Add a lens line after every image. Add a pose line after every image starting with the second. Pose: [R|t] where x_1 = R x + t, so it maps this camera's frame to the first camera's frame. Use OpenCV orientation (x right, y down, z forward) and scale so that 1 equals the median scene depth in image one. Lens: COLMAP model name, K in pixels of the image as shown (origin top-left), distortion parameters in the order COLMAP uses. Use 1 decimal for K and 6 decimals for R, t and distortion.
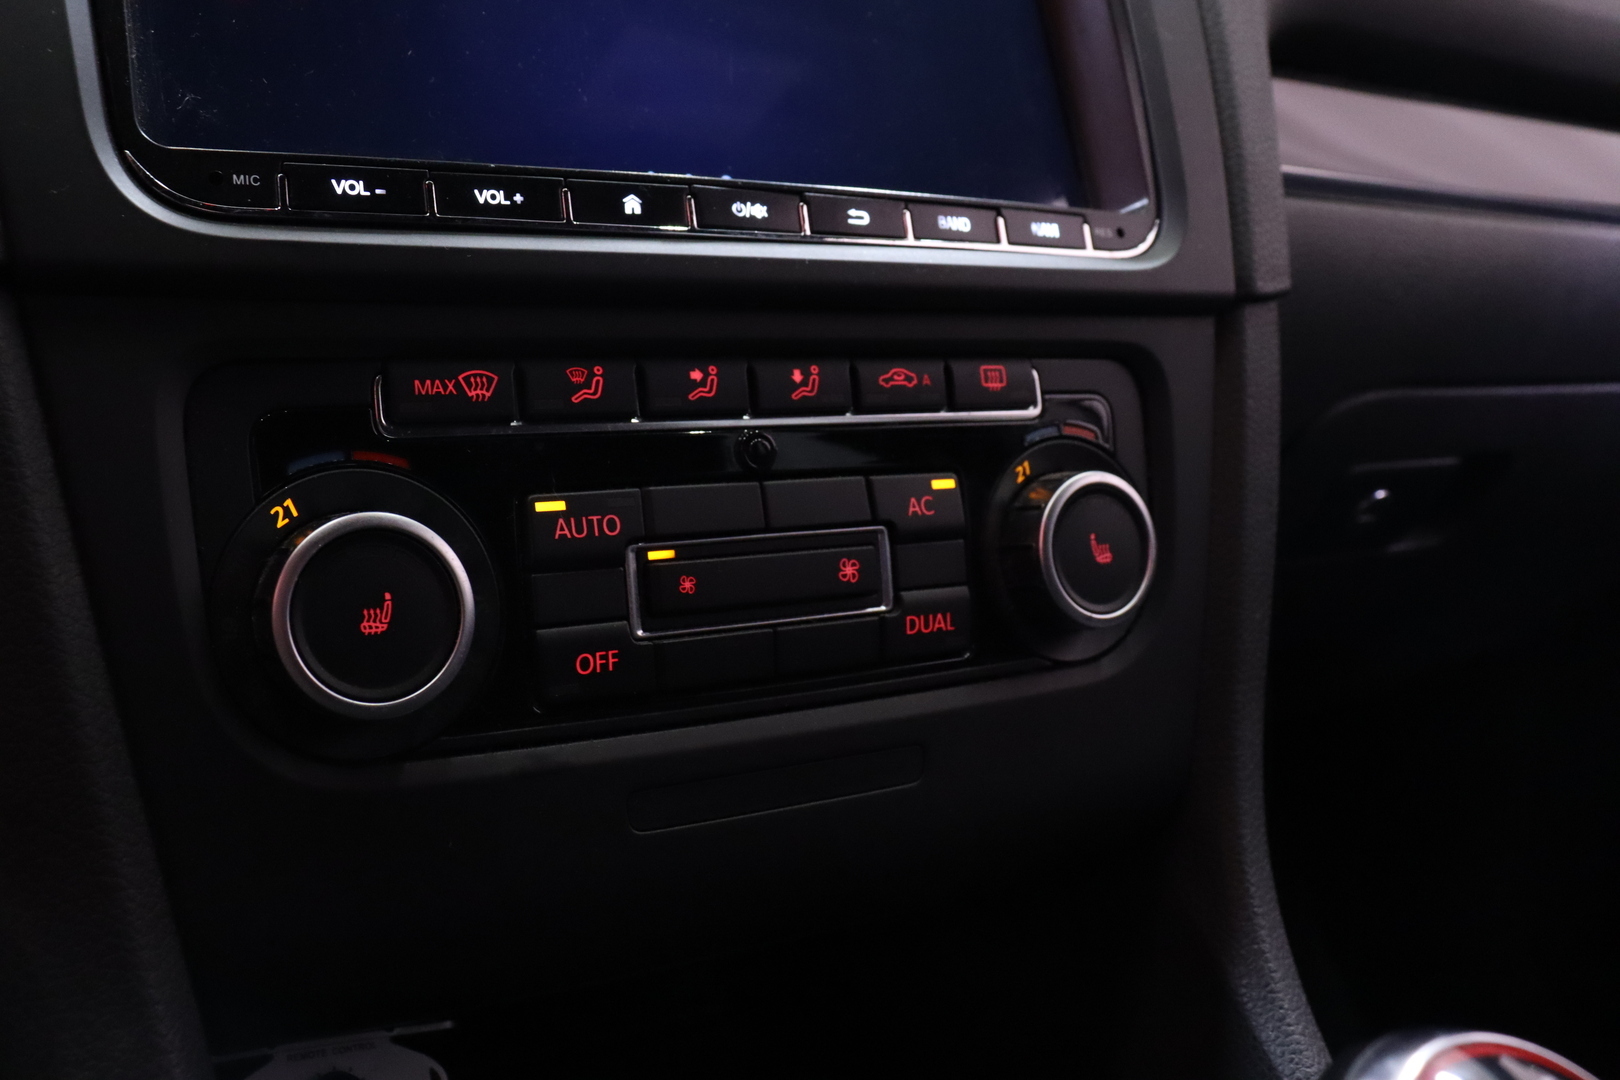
lens RADIAL K [[1519.7, 0, 803.0], [0, 1519.7, 526.5], [0, 0, 1]] dist [-0.119731, 0.000000]
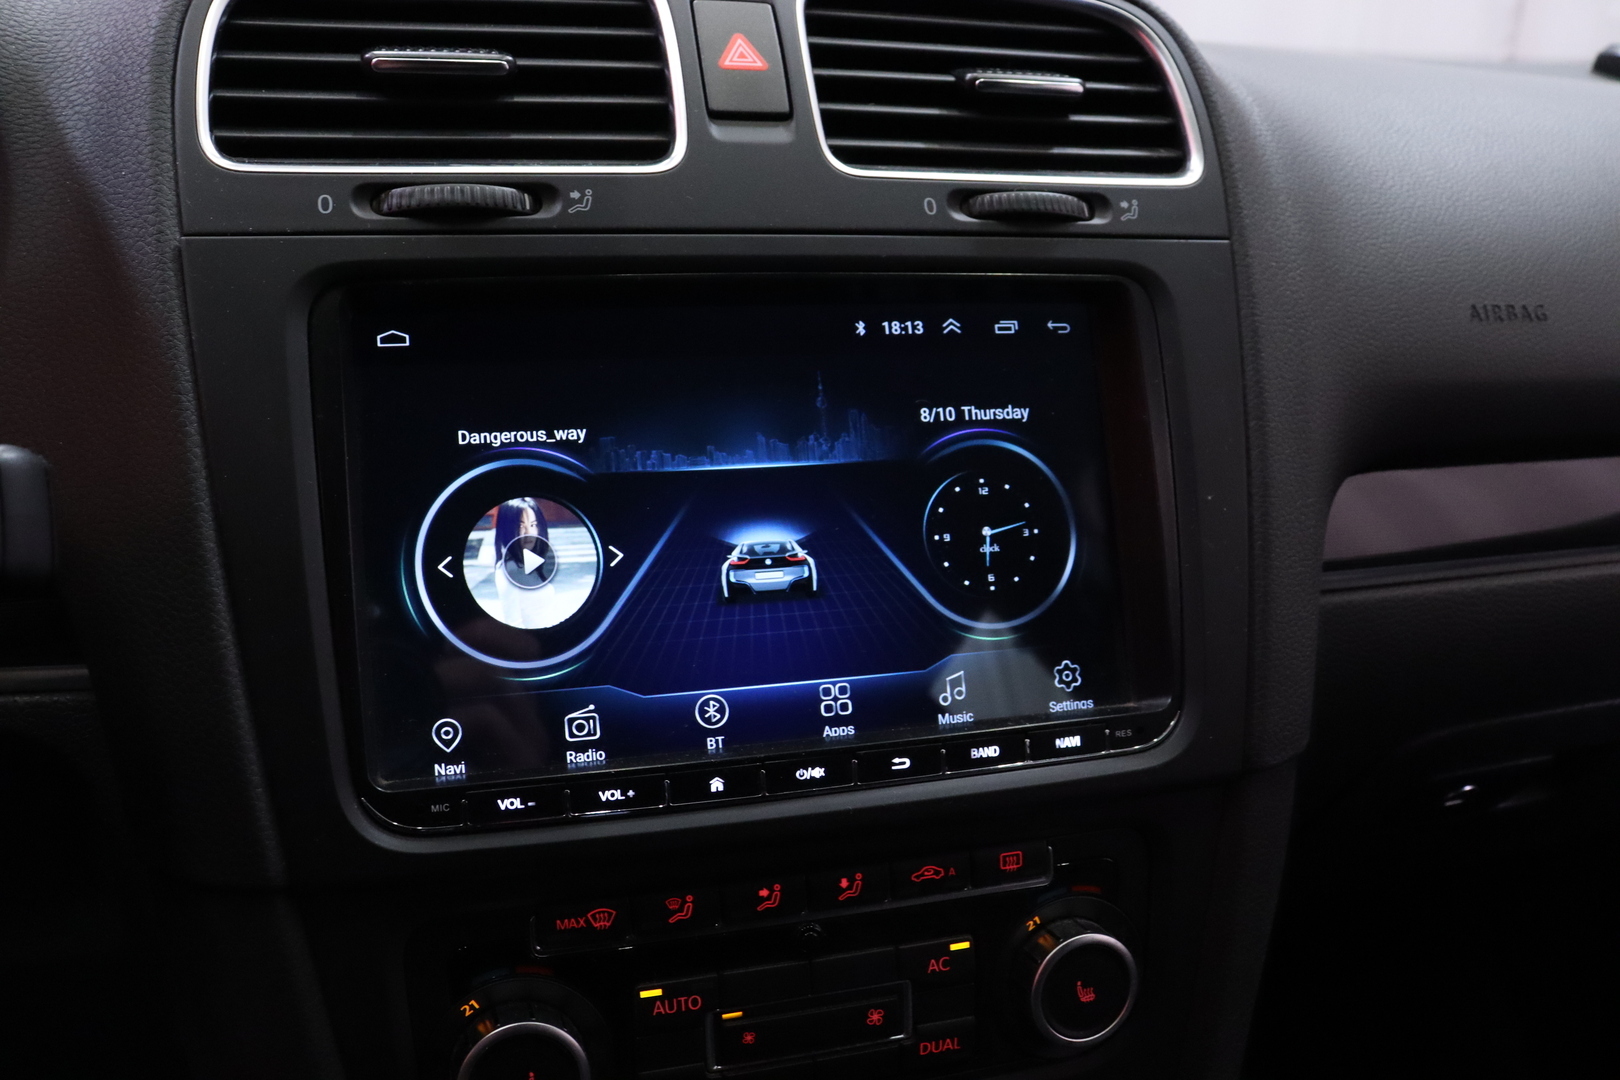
lens RADIAL K [[1443.1, 0, 804.1], [0, 1443.1, 537.8], [0, 0, 1]] dist [-0.141861, 0.081002]
pose [[0.969359, 0.073620, -0.234358, 0.248175], [-0.042429, 0.989874, 0.135457, -0.599130], [0.241957, -0.121363, 0.962667, -0.215220]]
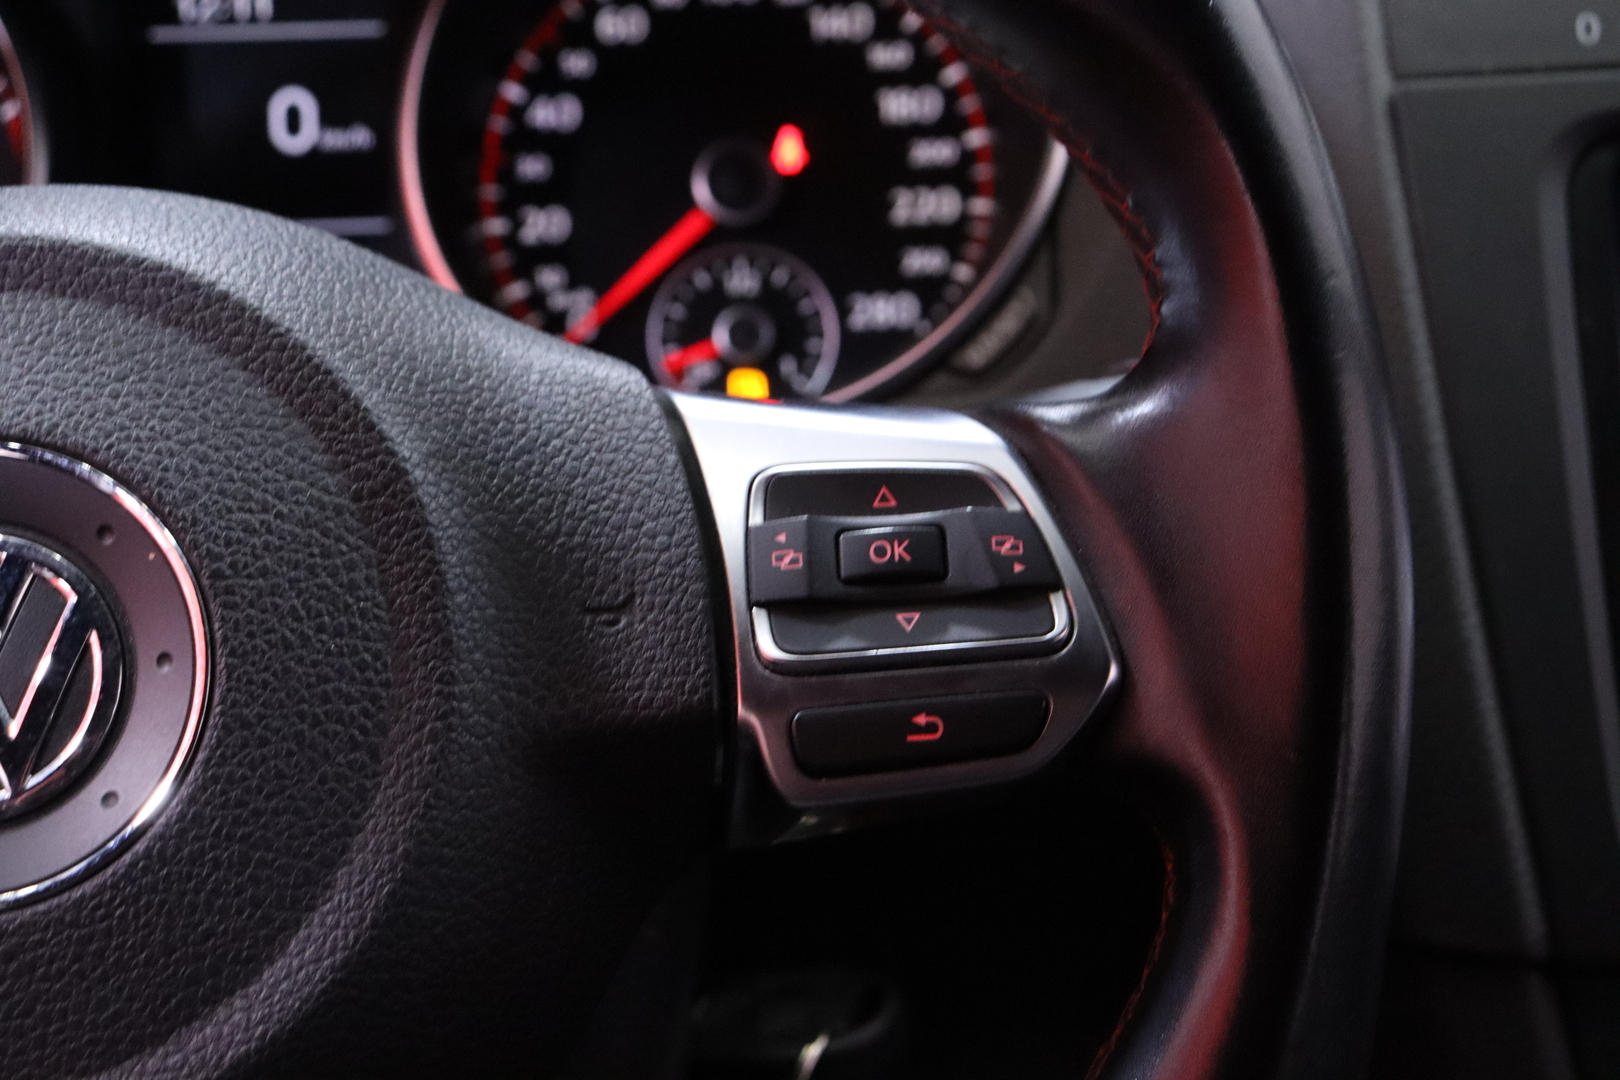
lens RADIAL K [[3506.5, 0, 797.2], [0, 3506.5, 552.8], [0, 0, 1]] dist [0.288229, 0.000000]
pose [[0.850803, 0.066103, -0.521311, 0.304465], [-0.017029, 0.995004, 0.098375, -0.587330], [0.525209, -0.074820, 0.847678, -1.283388]]
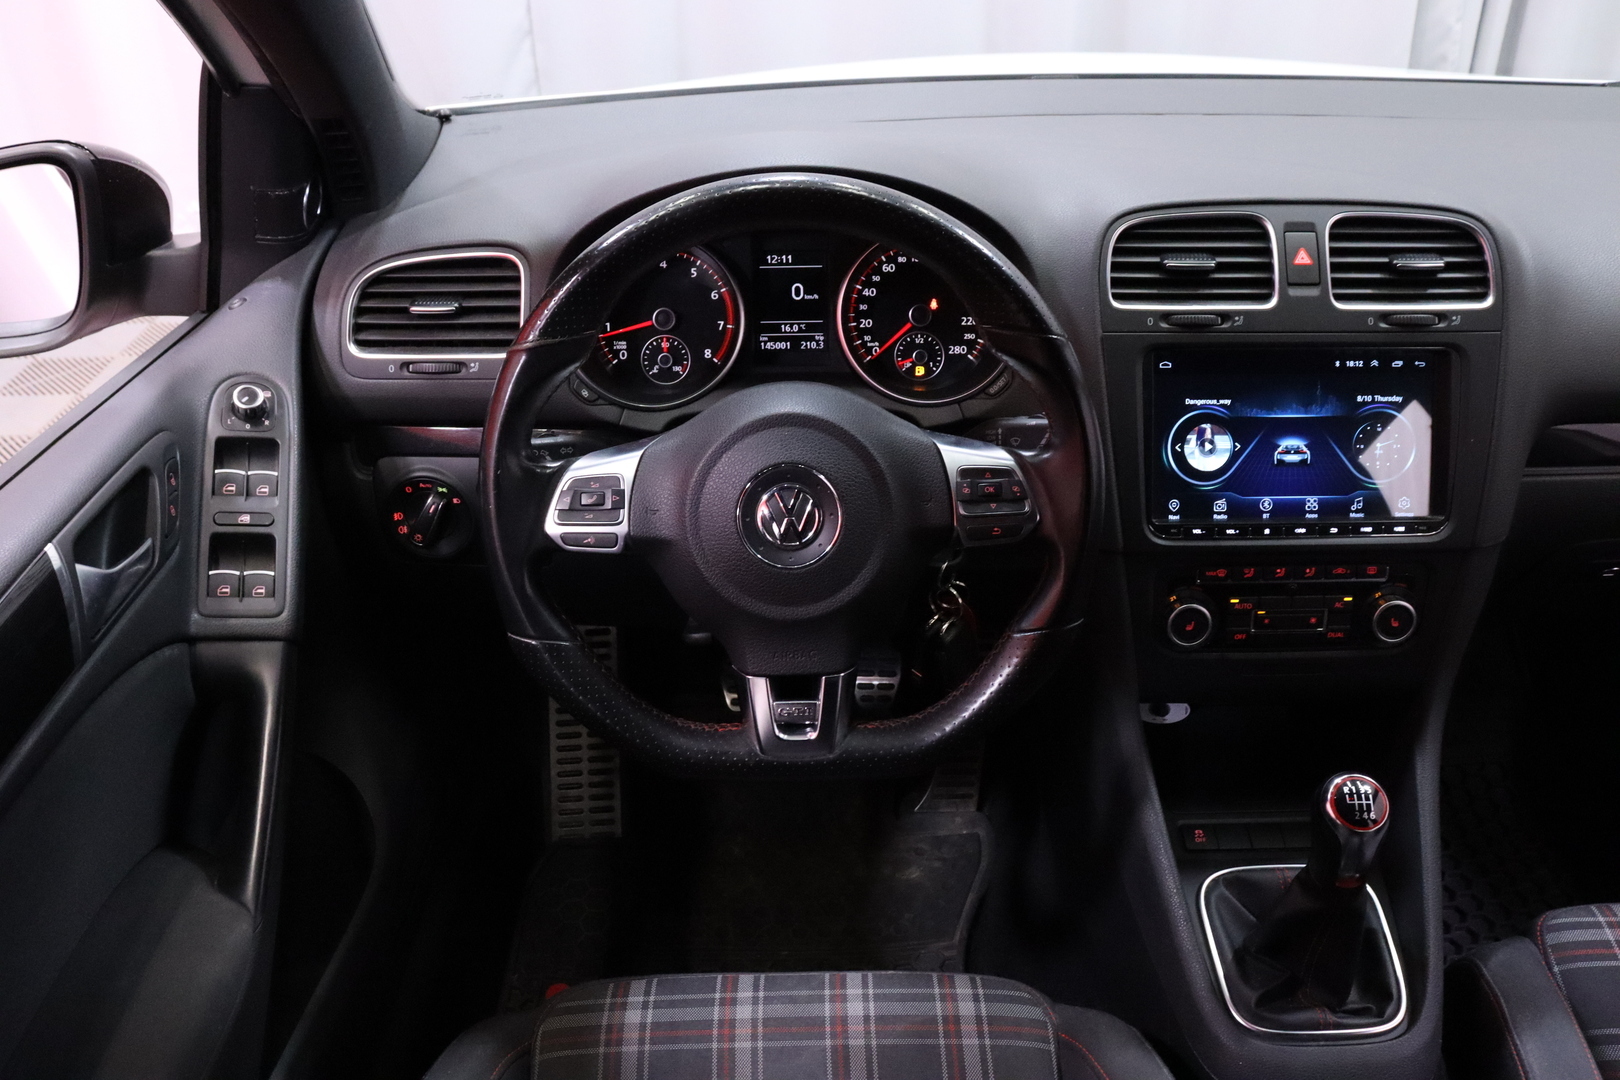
lens RADIAL K [[1401.7, 0, 795.5], [0, 1401.7, 548.0], [0, 0, 1]] dist [-0.167700, 0.156826]
pose [[0.844473, 0.222723, -0.487092, 0.592509], [-0.040491, 0.933383, 0.356590, -1.366771], [0.534065, -0.281408, 0.797236, -2.476321]]
